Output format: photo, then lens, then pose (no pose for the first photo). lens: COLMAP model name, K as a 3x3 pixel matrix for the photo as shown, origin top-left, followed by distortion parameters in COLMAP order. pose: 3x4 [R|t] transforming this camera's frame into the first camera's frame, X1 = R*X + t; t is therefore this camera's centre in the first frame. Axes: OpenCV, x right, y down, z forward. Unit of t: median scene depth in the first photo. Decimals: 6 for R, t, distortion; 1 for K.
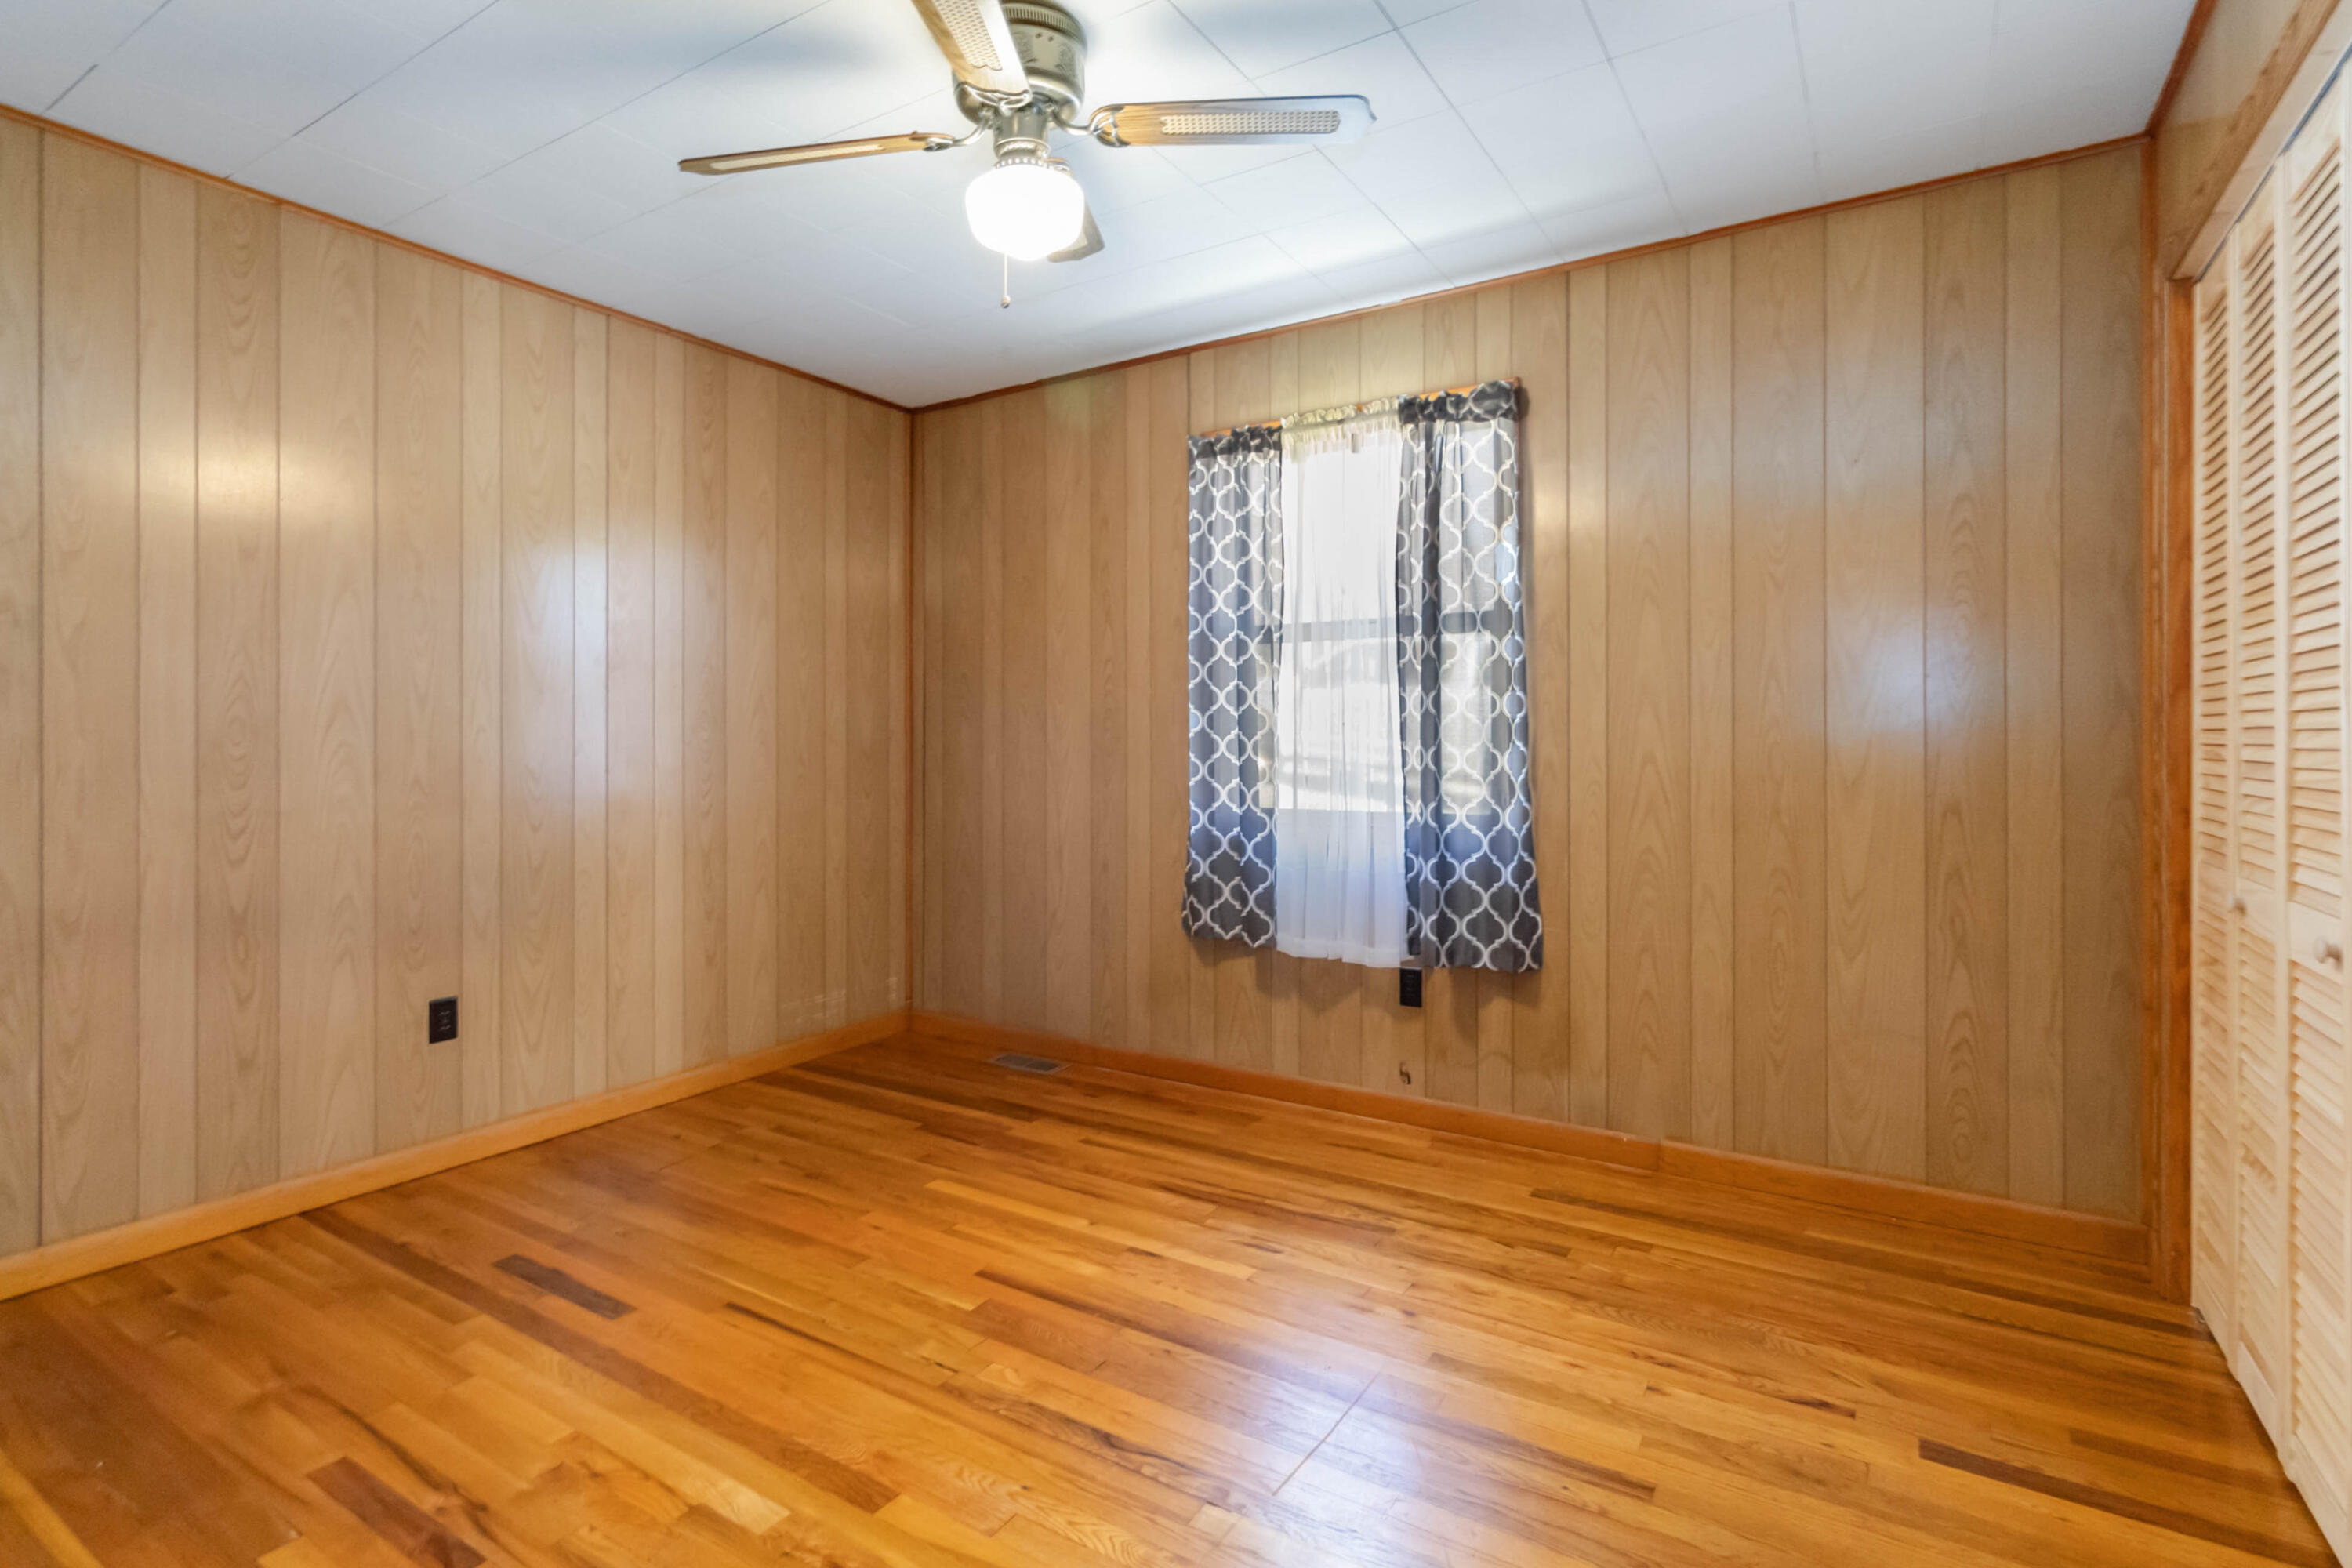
lens RADIAL K [[1111.3, 0, 1186.7], [0, 1111.3, 747.7], [0, 0, 1]] dist [0.000450, 0.000962]
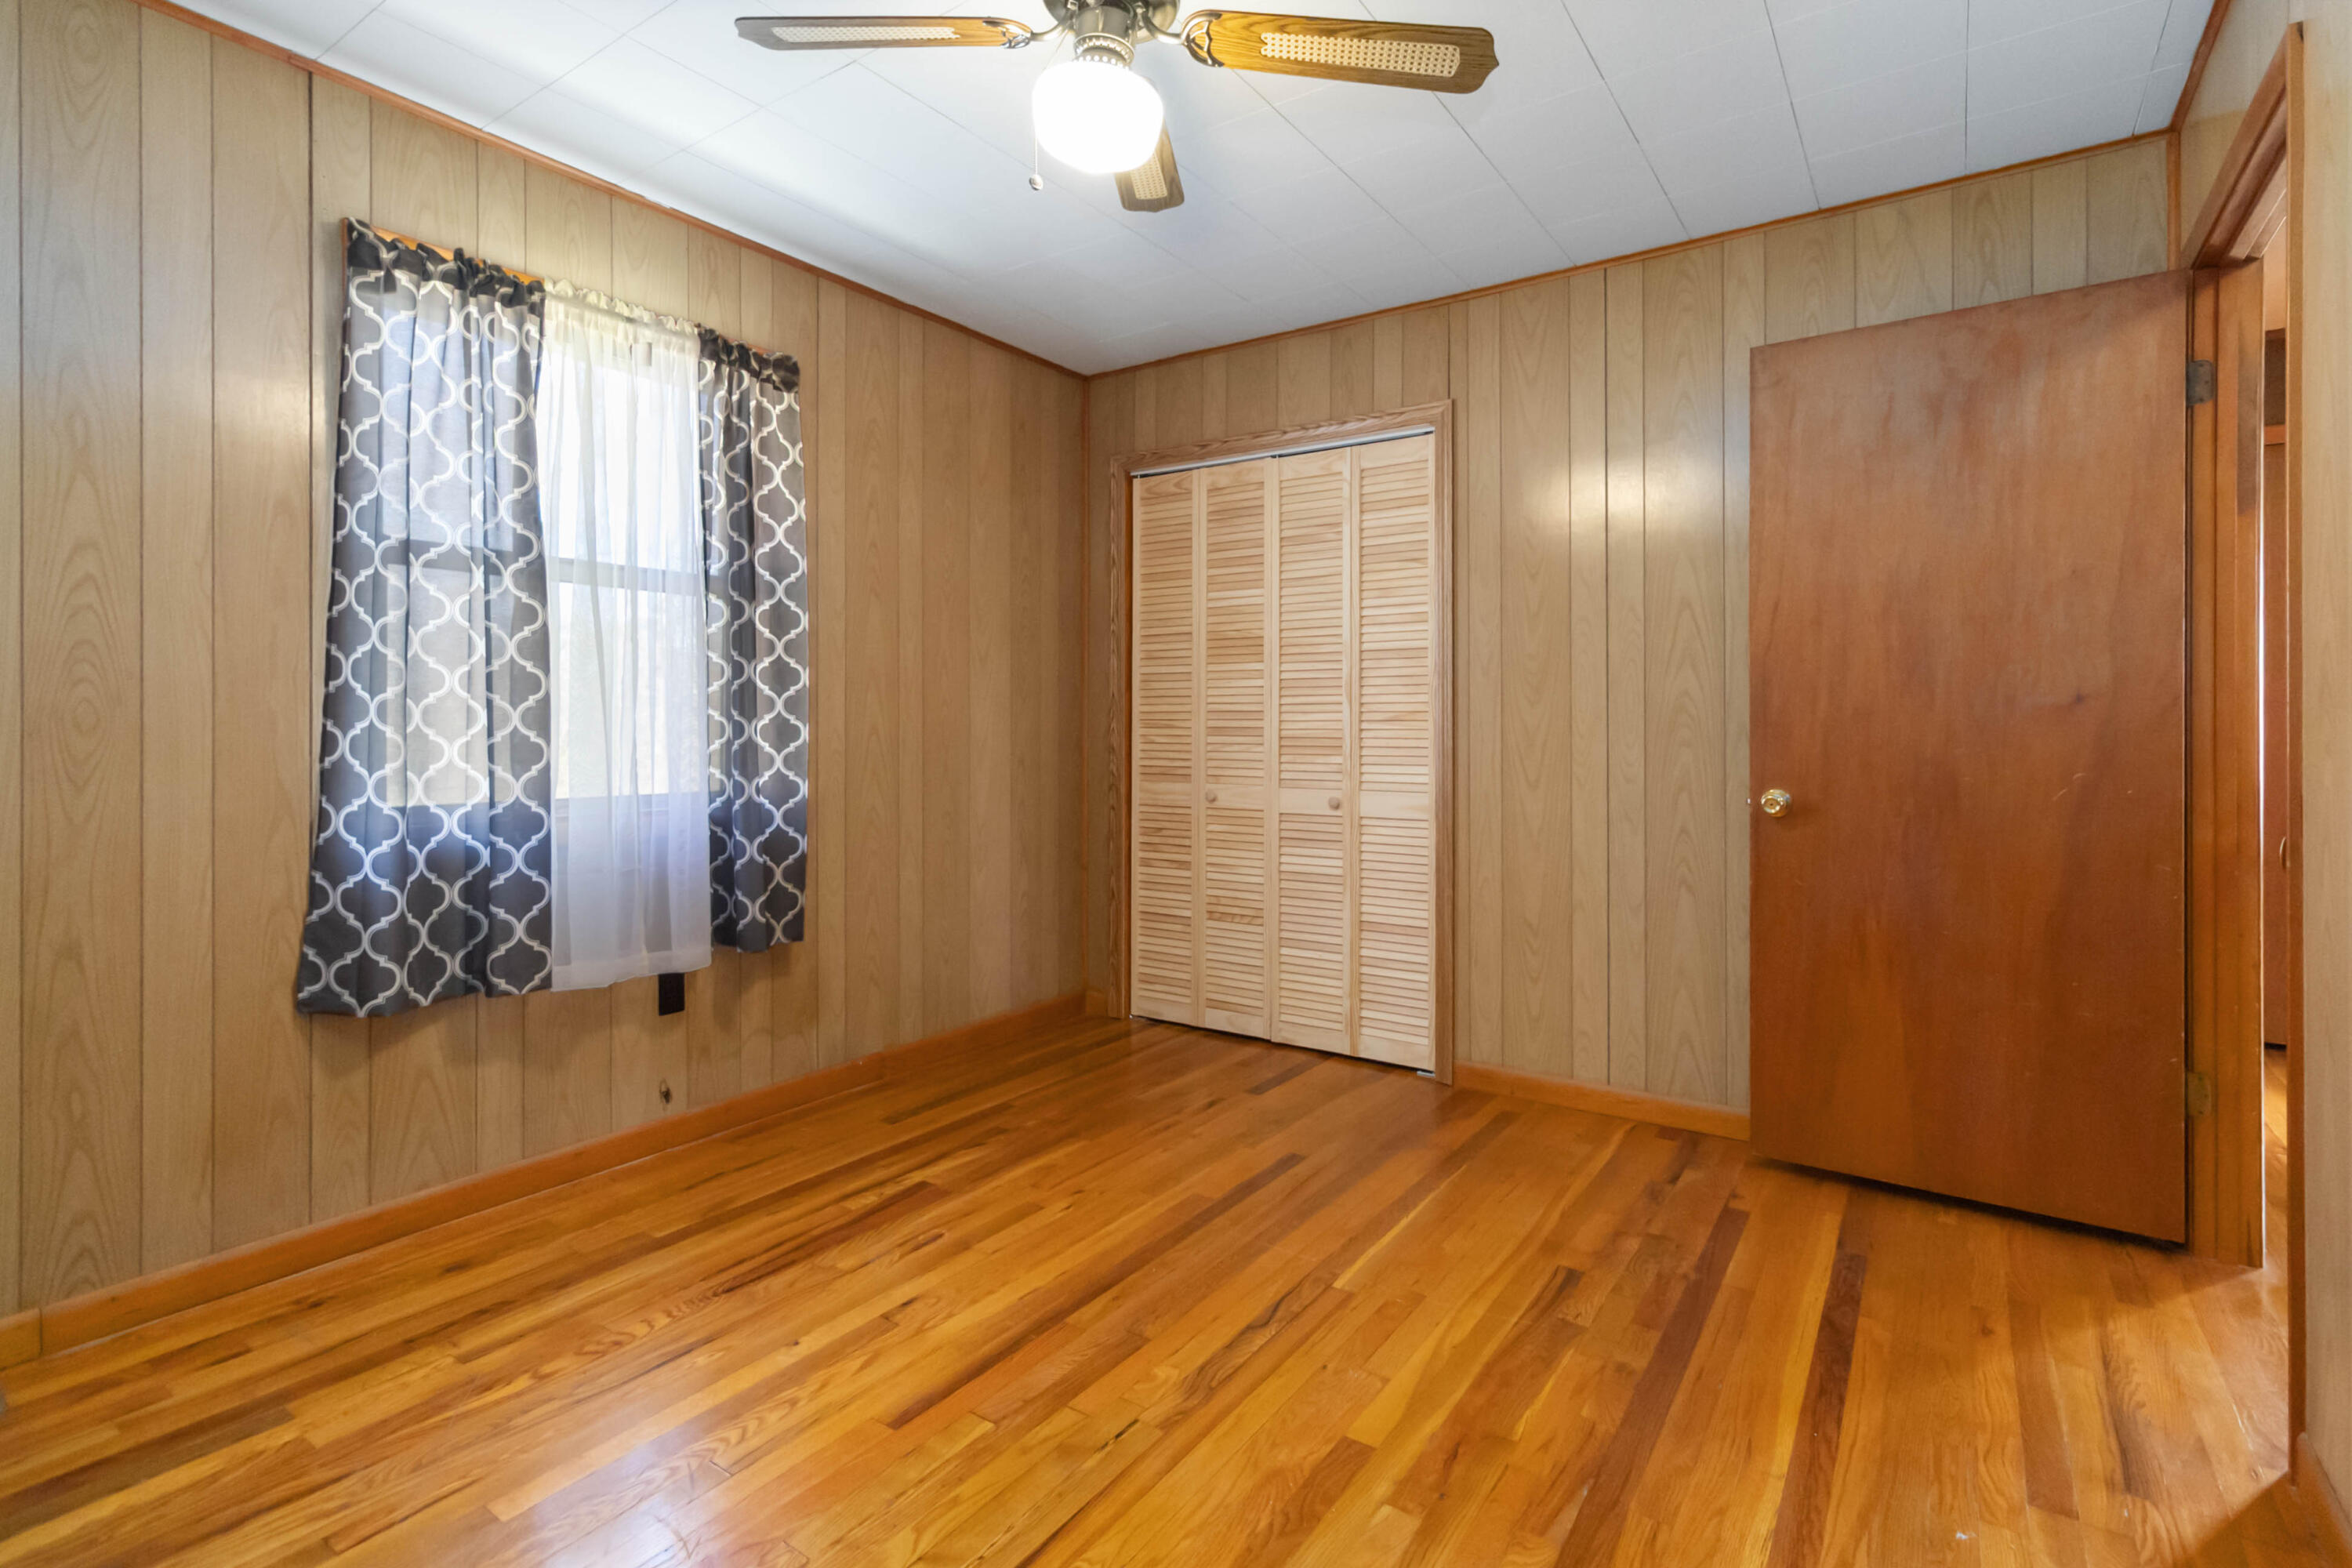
lens RADIAL K [[1111.3, 0, 1184.6], [0, 1111.3, 727.8], [0, 0, 1]] dist [0.000450, 0.000962]
pose [[0.053488, -0.001775, 0.998567, -0.685353], [0.002803, 0.999995, 0.001627, 0.006893], [-0.998565, 0.002712, 0.053493, 0.572288]]
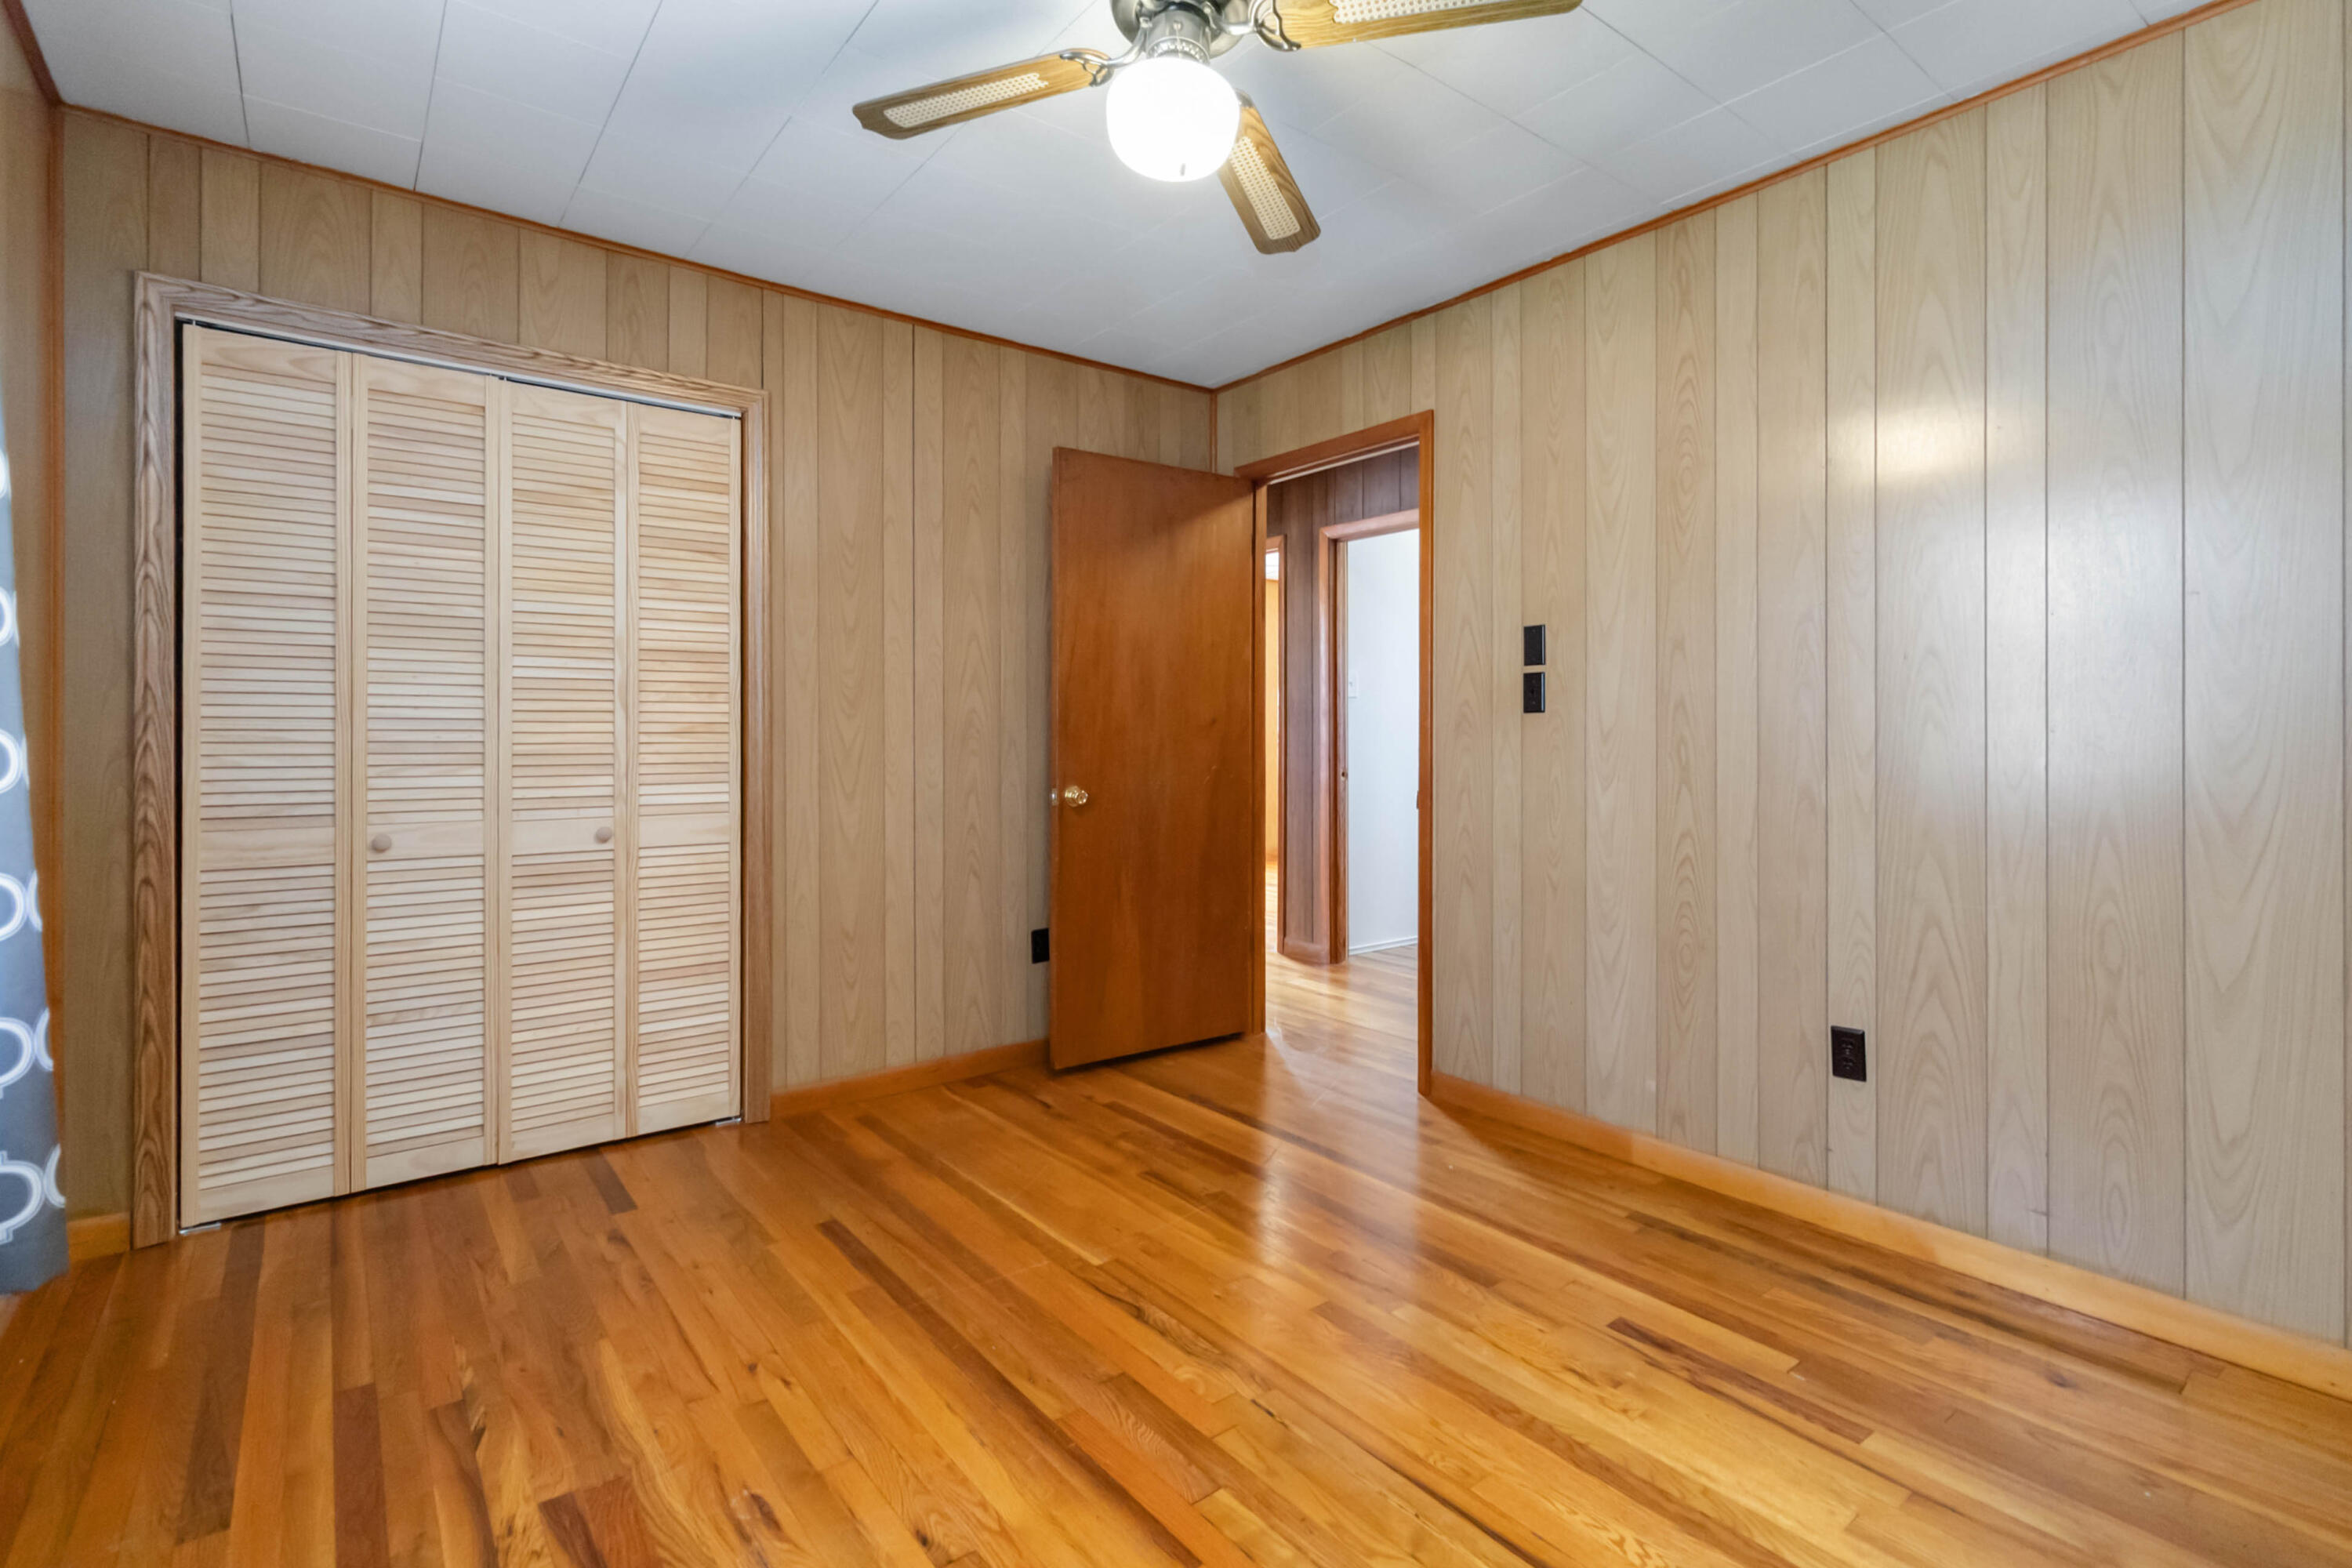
lens RADIAL K [[1111.3, 0, 1182.0], [0, 1111.3, 729.6], [0, 0, 1]] dist [0.000450, 0.000962]
pose [[-0.934754, -0.000635, 0.355294, -0.304863], [-0.000204, 0.999999, 0.001251, -0.002407], [-0.355295, 0.001097, -0.934754, 1.193184]]
